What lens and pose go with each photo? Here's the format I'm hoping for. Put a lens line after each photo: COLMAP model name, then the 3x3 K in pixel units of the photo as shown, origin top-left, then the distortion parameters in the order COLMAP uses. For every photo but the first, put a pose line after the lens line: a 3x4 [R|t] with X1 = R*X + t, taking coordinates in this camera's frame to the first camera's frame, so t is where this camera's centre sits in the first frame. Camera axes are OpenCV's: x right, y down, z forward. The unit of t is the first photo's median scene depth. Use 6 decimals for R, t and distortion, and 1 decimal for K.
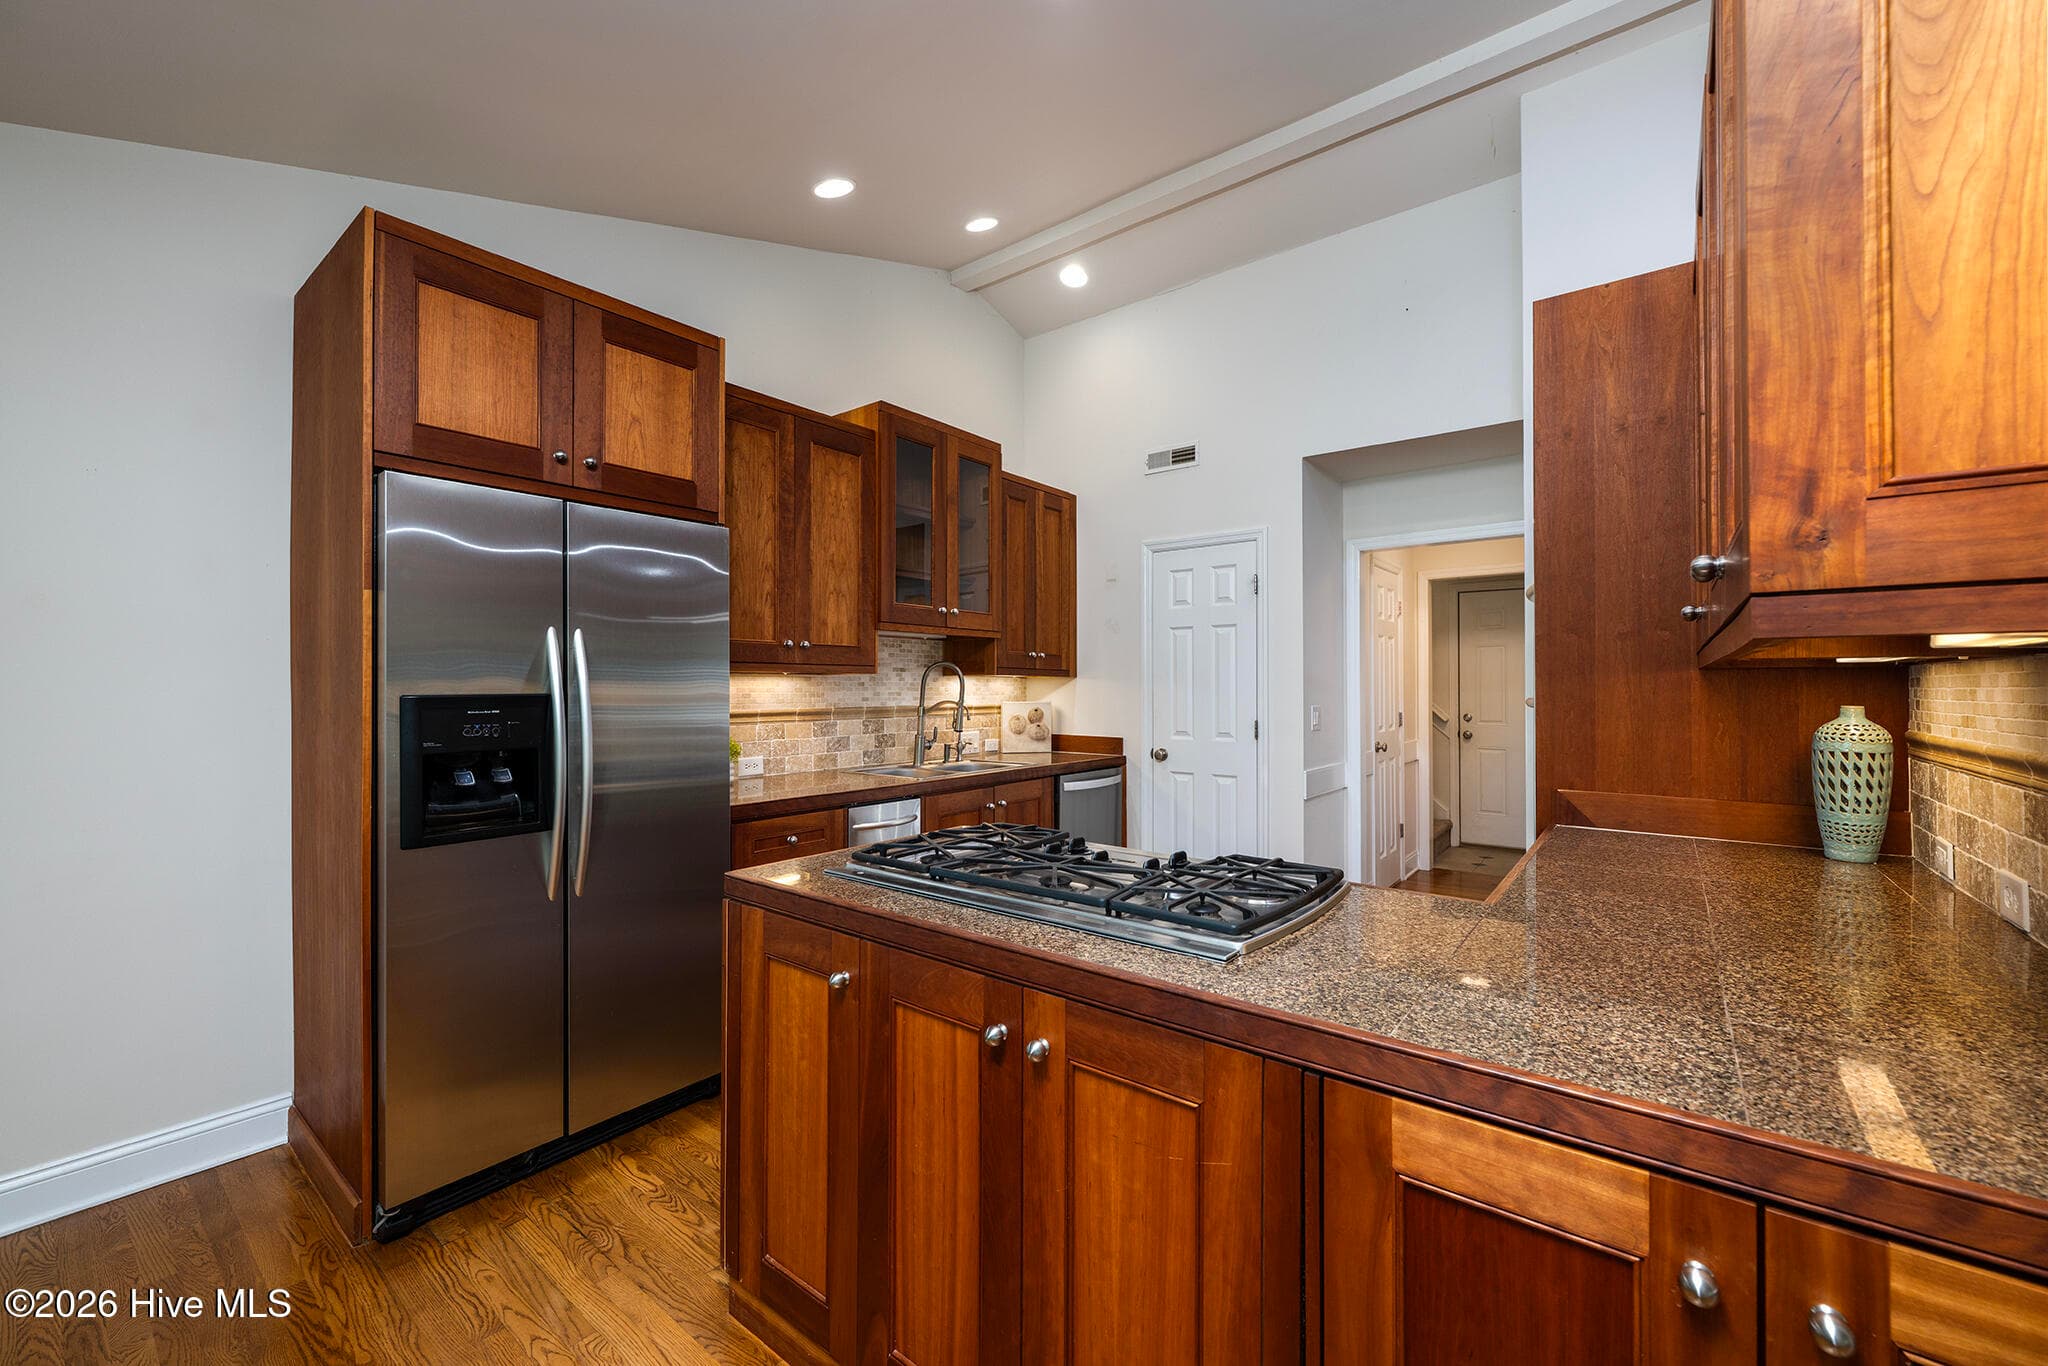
lens RADIAL K [[818.2, 0, 1022.7], [0, 818.2, 689.2], [0, 0, 1]] dist [-0.001116, -0.000237]
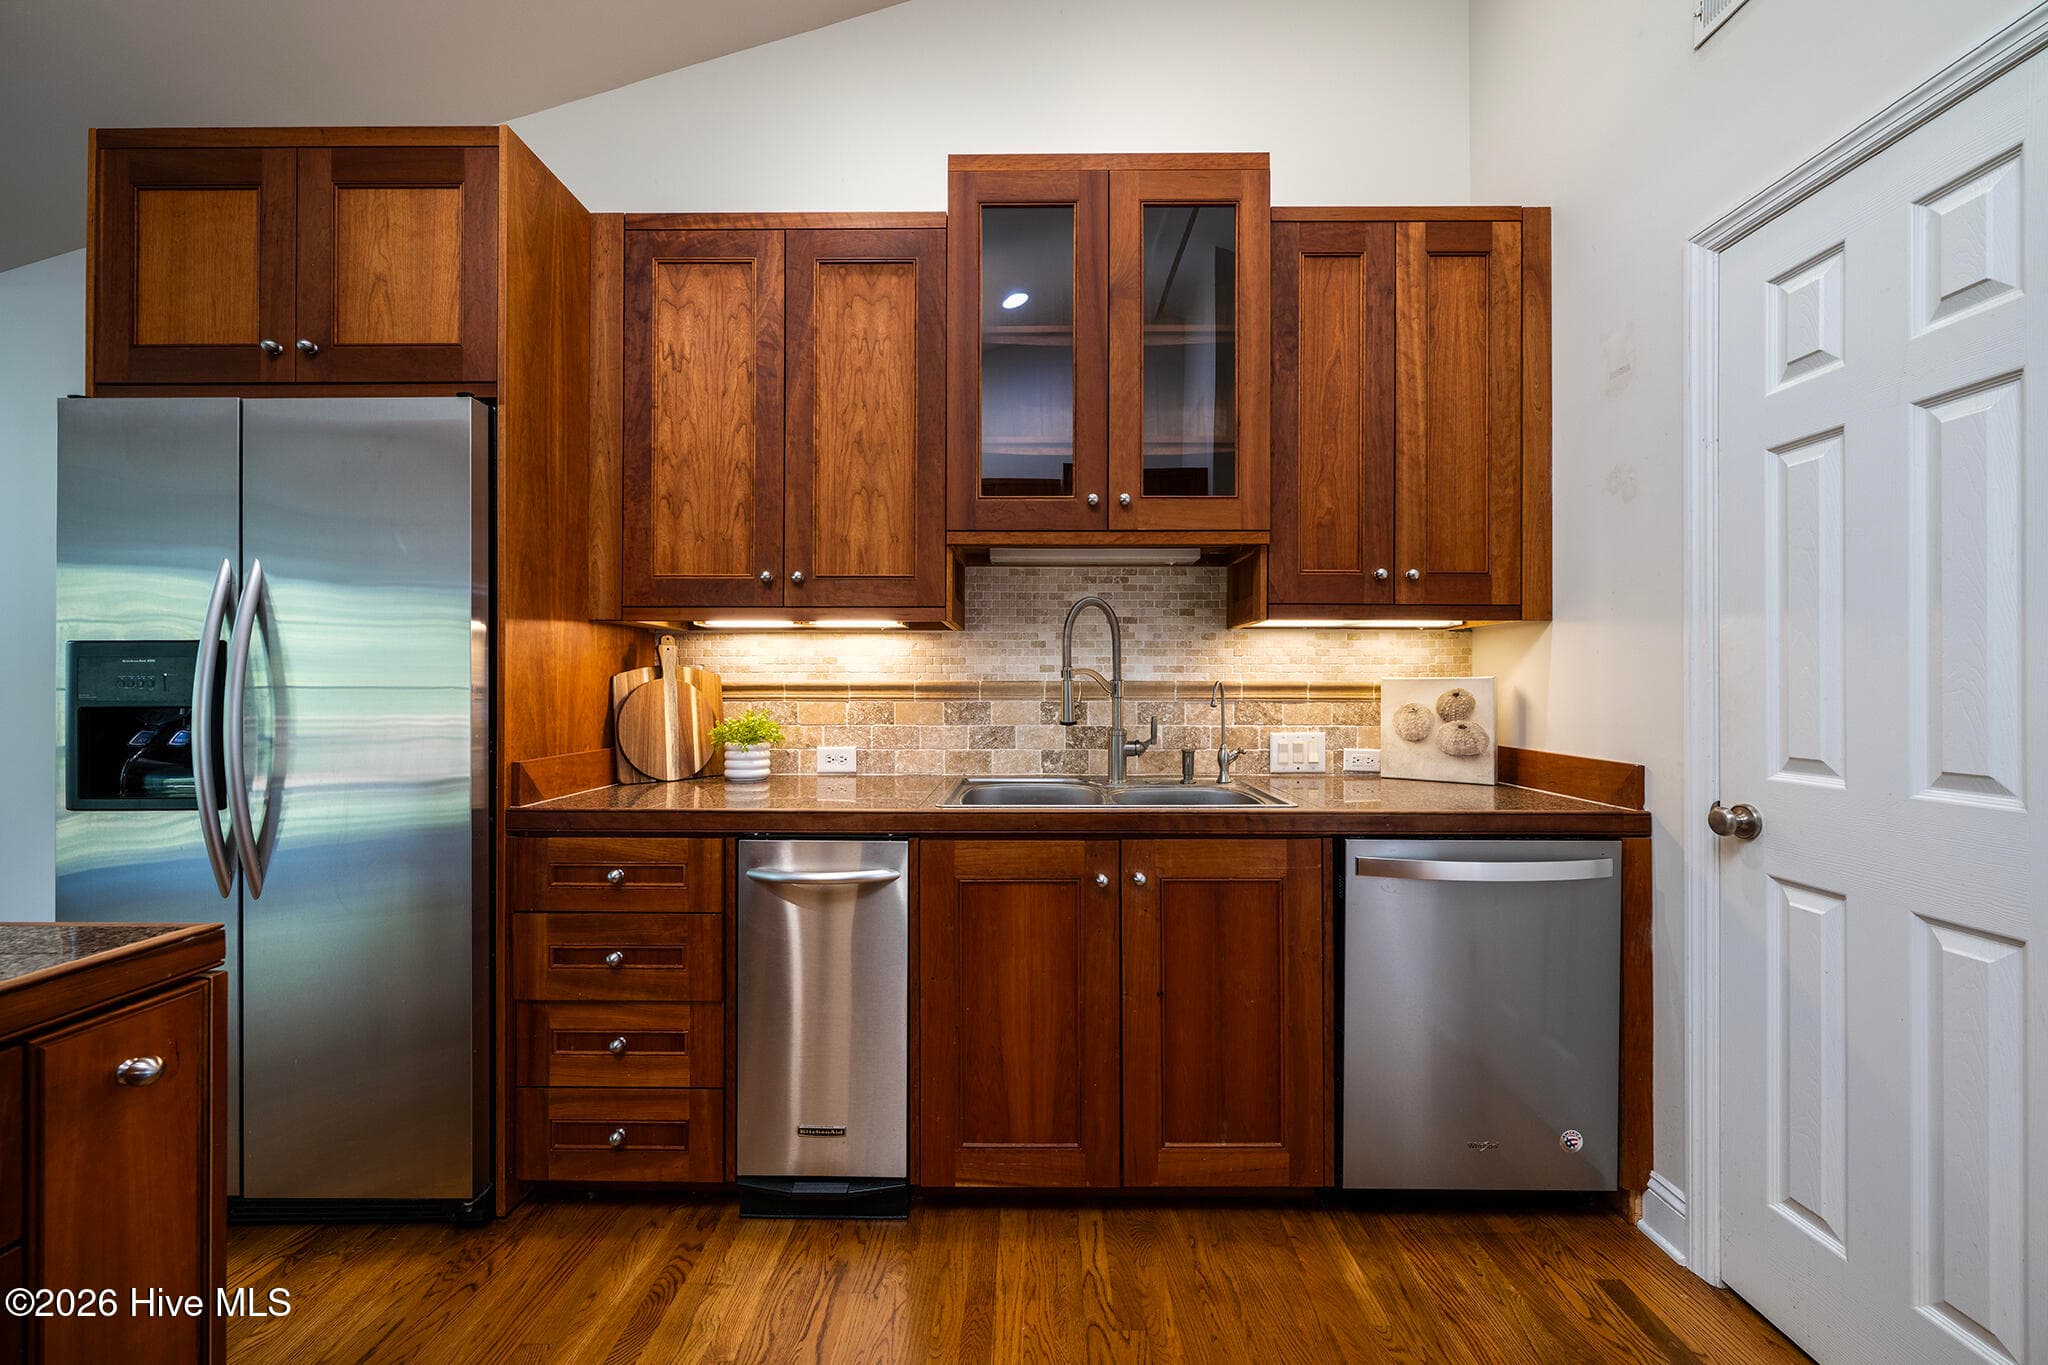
lens RADIAL K [[792.1, 0, 1031.0], [0, 792.1, 686.6], [0, 0, 1]] dist [-0.004552, 0.000004]
pose [[0.609726, 0.002253, -0.792609, 0.271916], [-0.002775, 0.999996, 0.000708, 0.024954], [0.792607, 0.001768, 0.609730, 0.605203]]
